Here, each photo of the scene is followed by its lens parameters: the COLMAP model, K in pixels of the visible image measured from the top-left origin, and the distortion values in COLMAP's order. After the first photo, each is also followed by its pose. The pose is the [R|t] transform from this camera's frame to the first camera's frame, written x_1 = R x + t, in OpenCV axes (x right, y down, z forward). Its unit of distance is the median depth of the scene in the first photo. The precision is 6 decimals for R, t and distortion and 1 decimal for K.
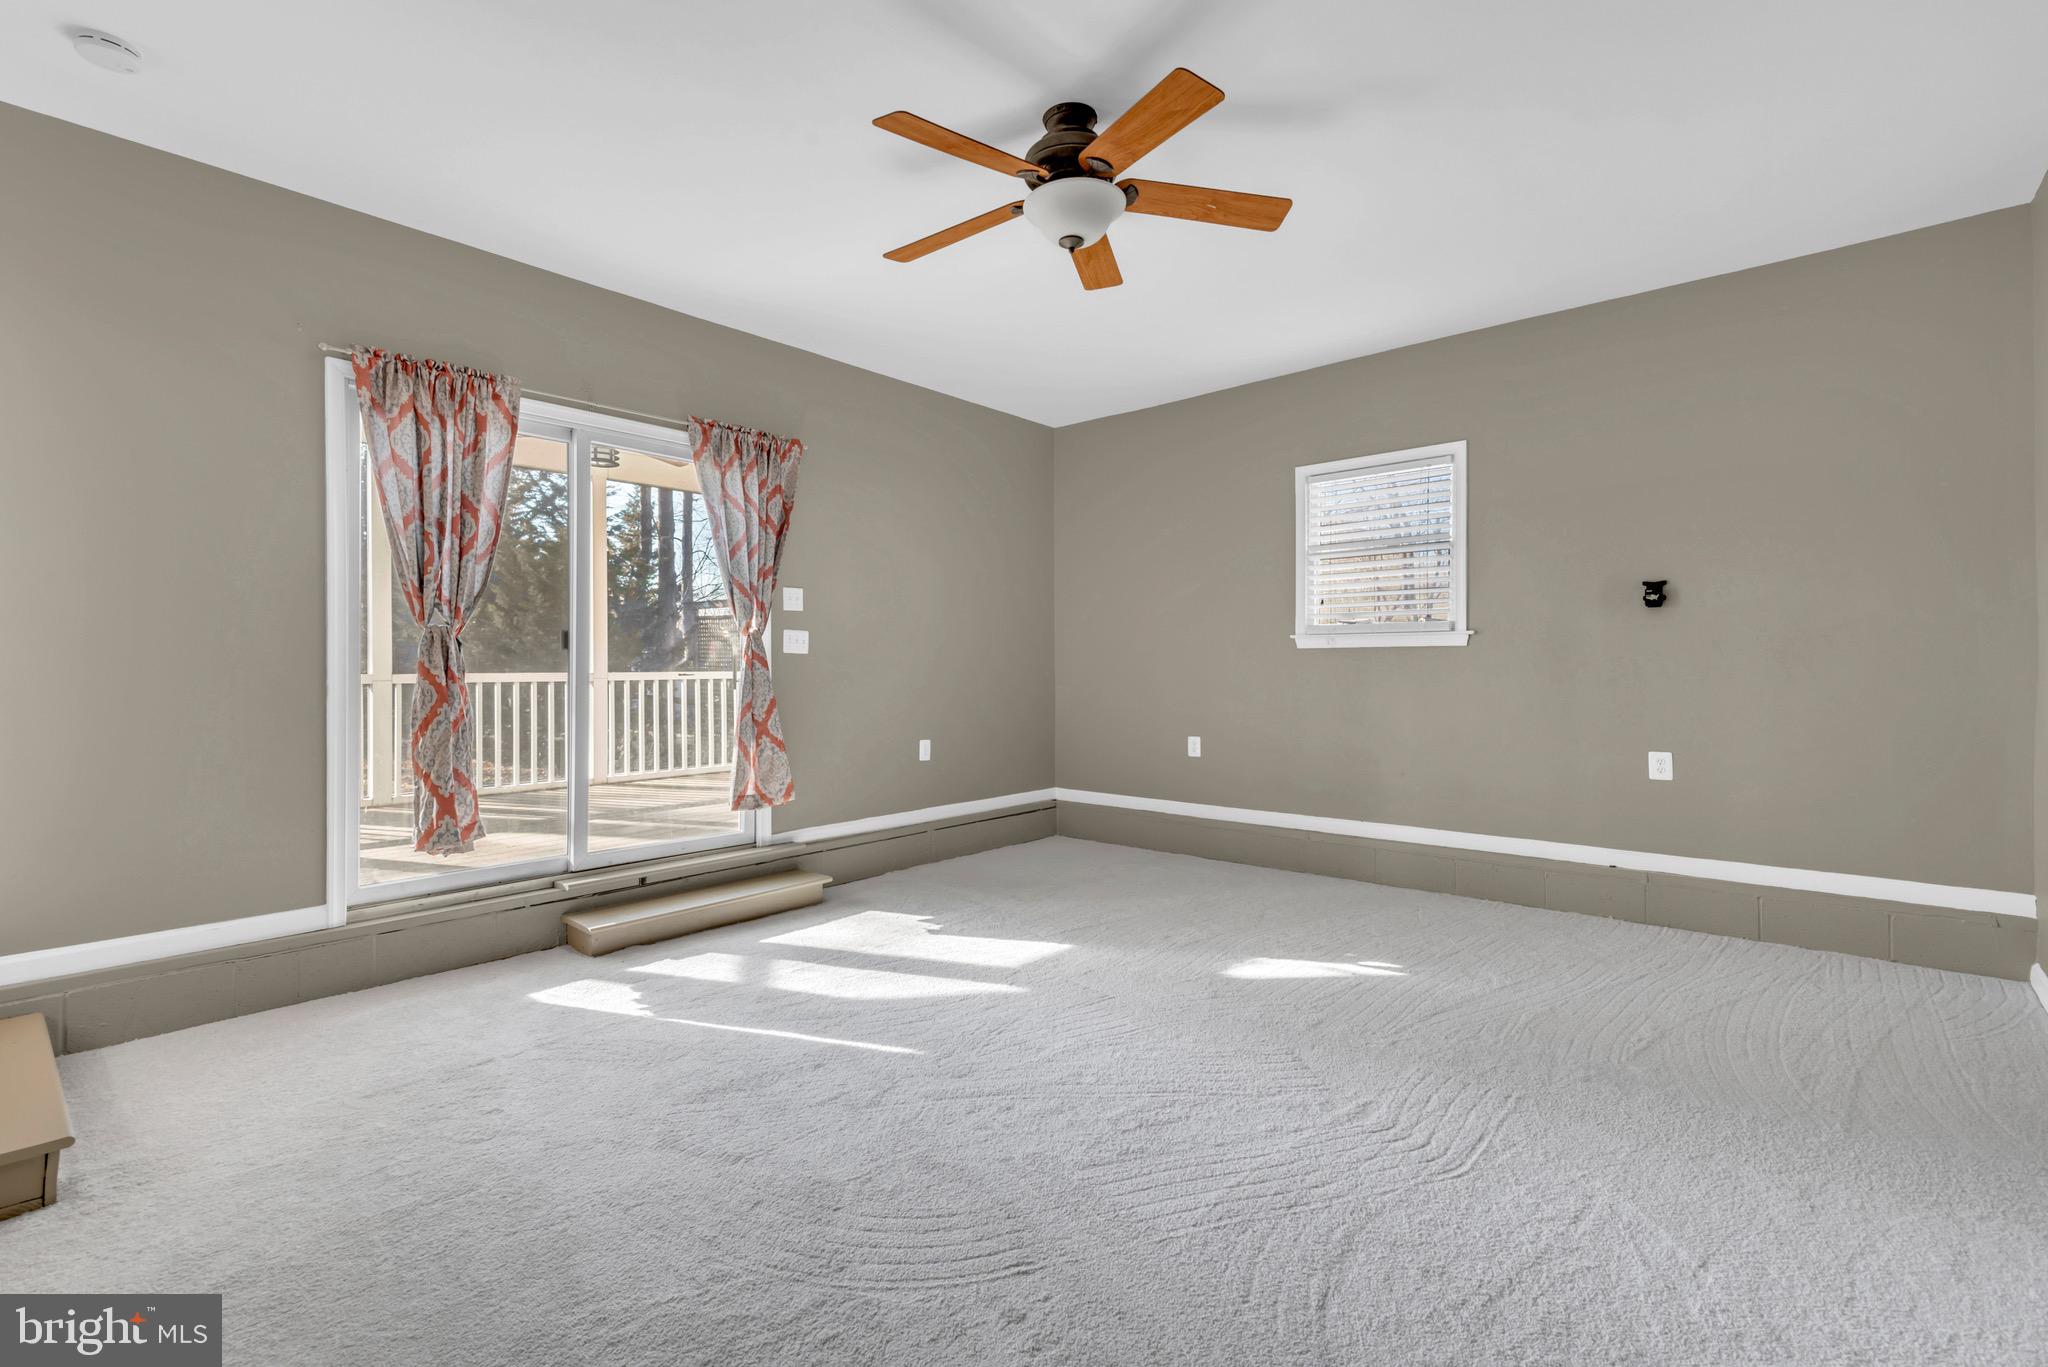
lens RADIAL K [[926.4, 0, 1014.2], [0, 926.4, 671.2], [0, 0, 1]] dist [0.029459, -0.003287]
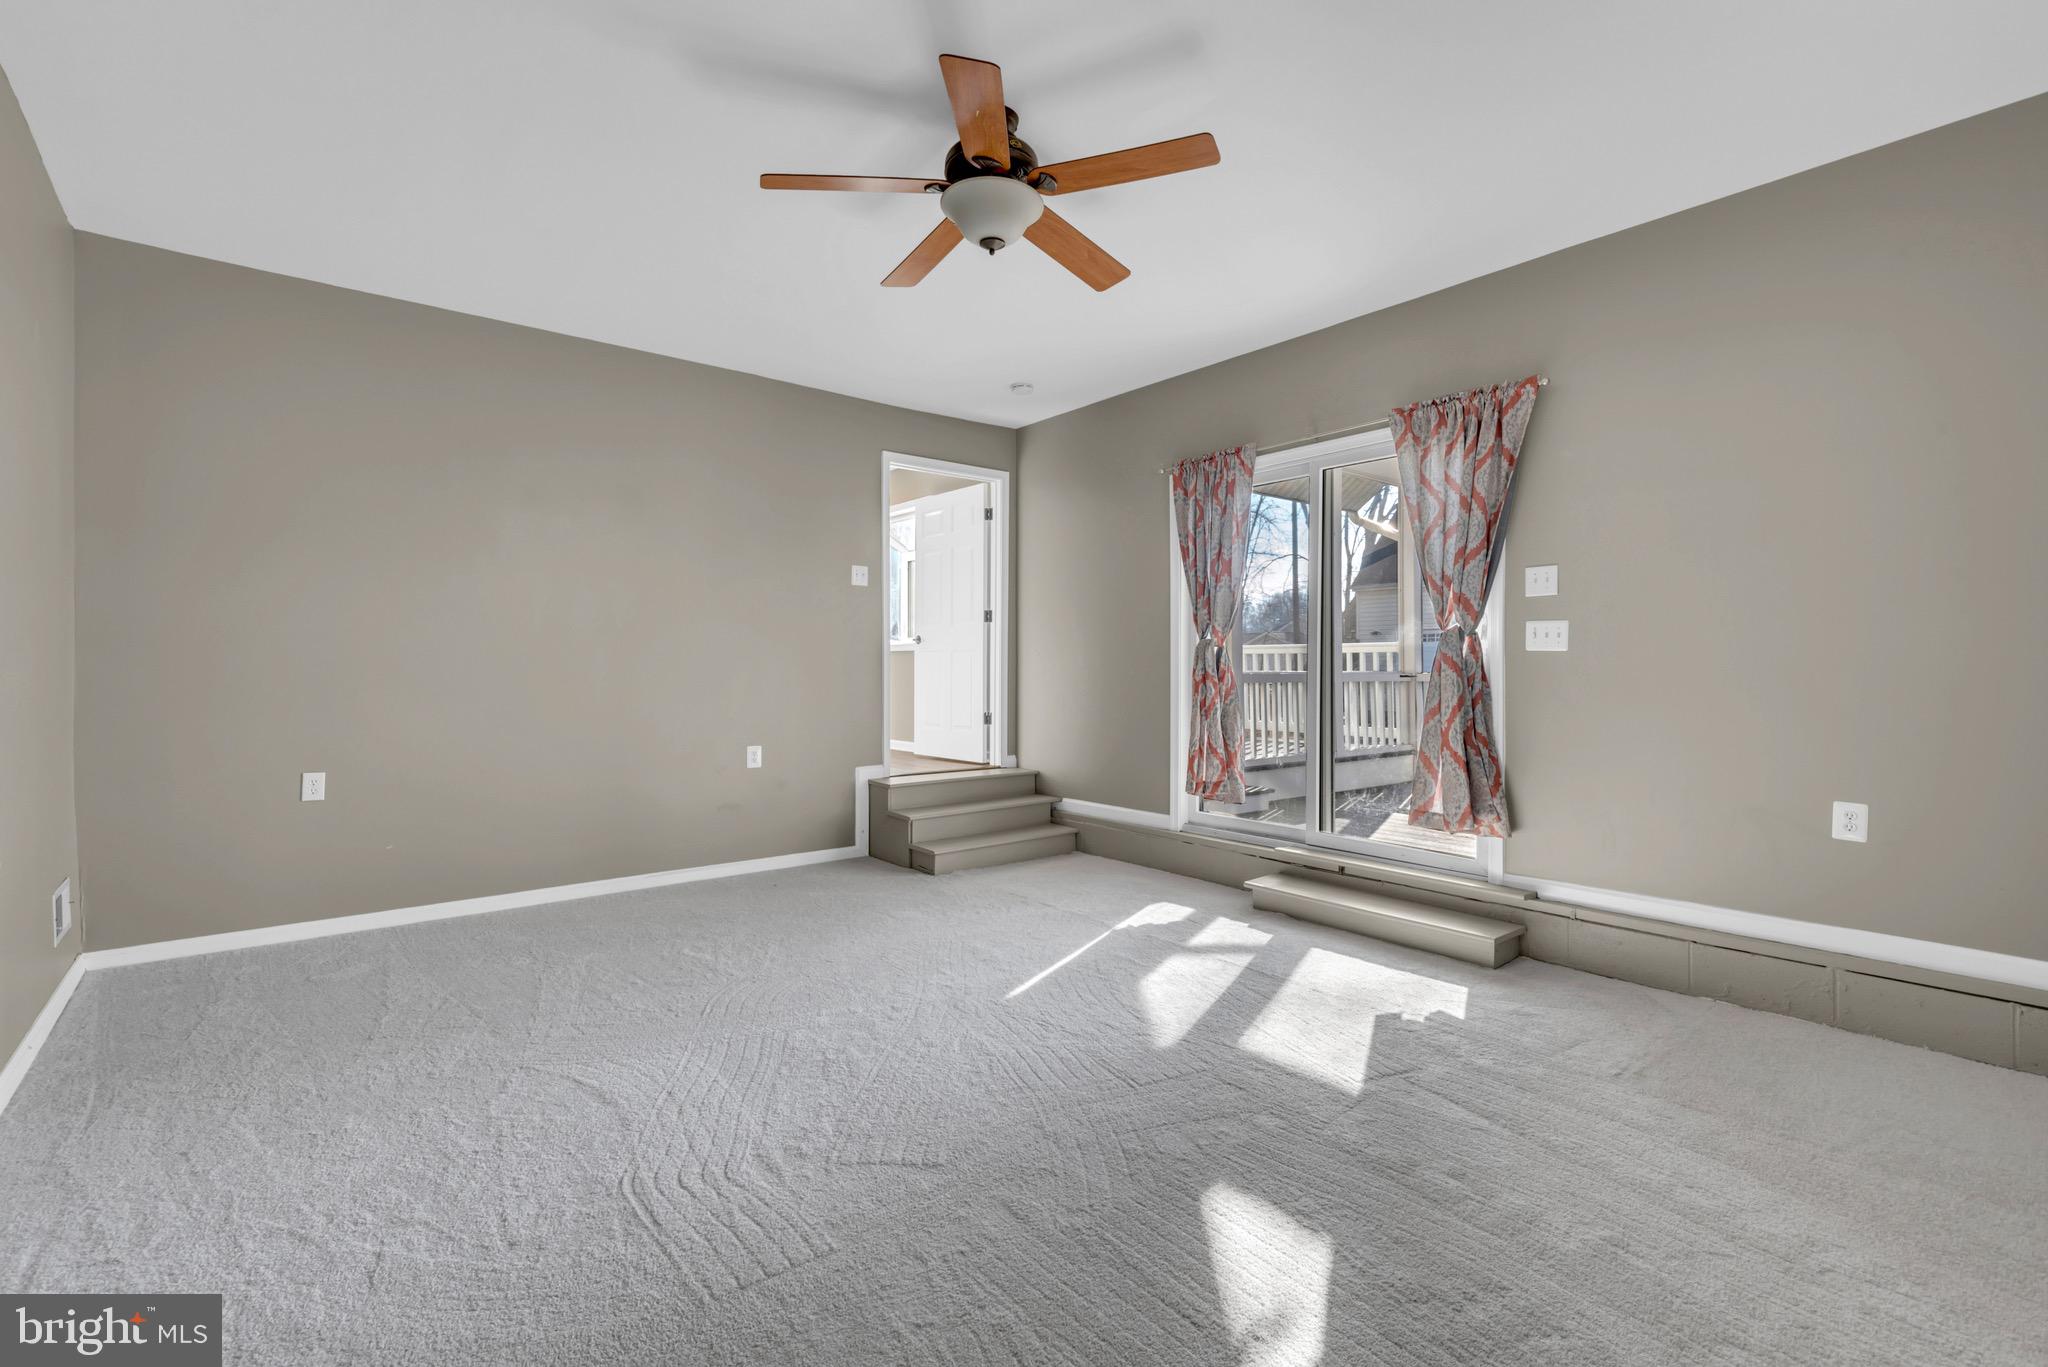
lens RADIAL K [[926.4, 0, 1015.5], [0, 926.4, 679.6], [0, 0, 1]] dist [0.029459, -0.003287]
pose [[-0.167238, 0.015344, -0.985797, 0.704490], [-0.003205, 0.999865, 0.016107, -0.007678], [0.985911, 0.005854, -0.167166, 0.805203]]
